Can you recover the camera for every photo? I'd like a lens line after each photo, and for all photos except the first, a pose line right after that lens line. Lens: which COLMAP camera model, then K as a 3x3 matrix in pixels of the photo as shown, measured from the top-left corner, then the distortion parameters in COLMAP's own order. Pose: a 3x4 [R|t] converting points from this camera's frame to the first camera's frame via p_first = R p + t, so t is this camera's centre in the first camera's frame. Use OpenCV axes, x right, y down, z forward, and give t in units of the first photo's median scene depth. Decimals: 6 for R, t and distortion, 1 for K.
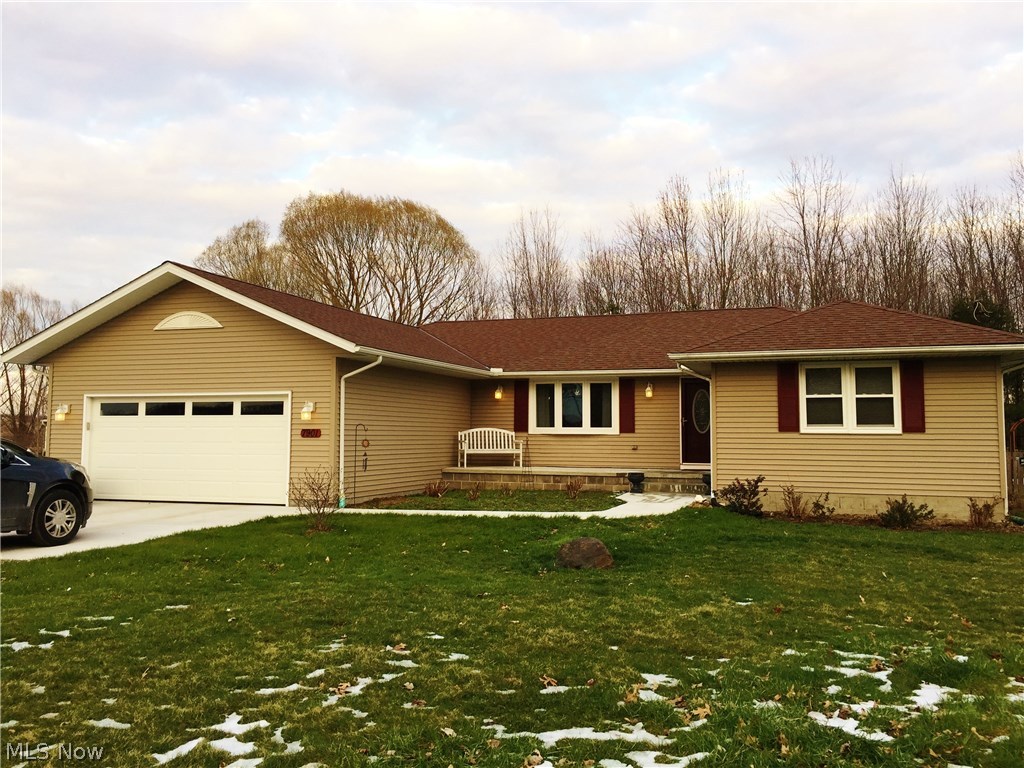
lens RADIAL K [[886.7, 0, 512.1], [0, 886.7, 383.8], [0, 0, 1]] dist [0.014361, 0.003625]
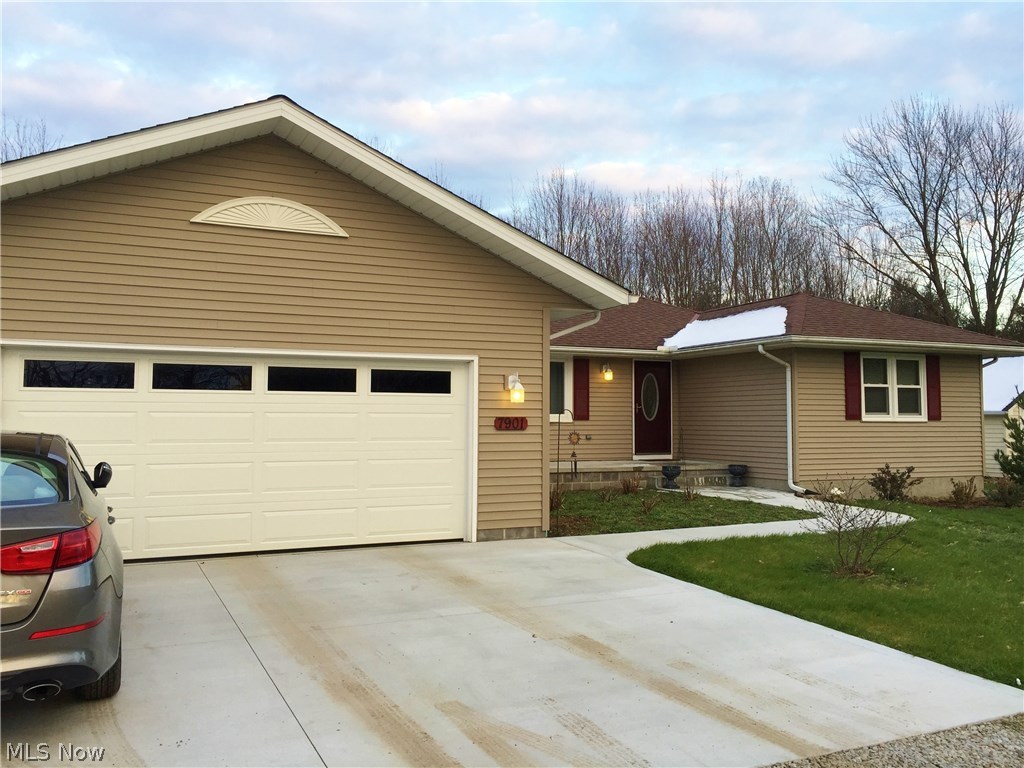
lens RADIAL K [[886.7, 0, 511.9], [0, 886.7, 381.7], [0, 0, 1]] dist [0.014361, 0.003625]
pose [[0.718287, 0.028239, 0.695174, -0.667495], [-0.039663, 0.999213, 0.000392, 0.025347], [-0.694616, -0.027855, 0.718842, 0.542159]]
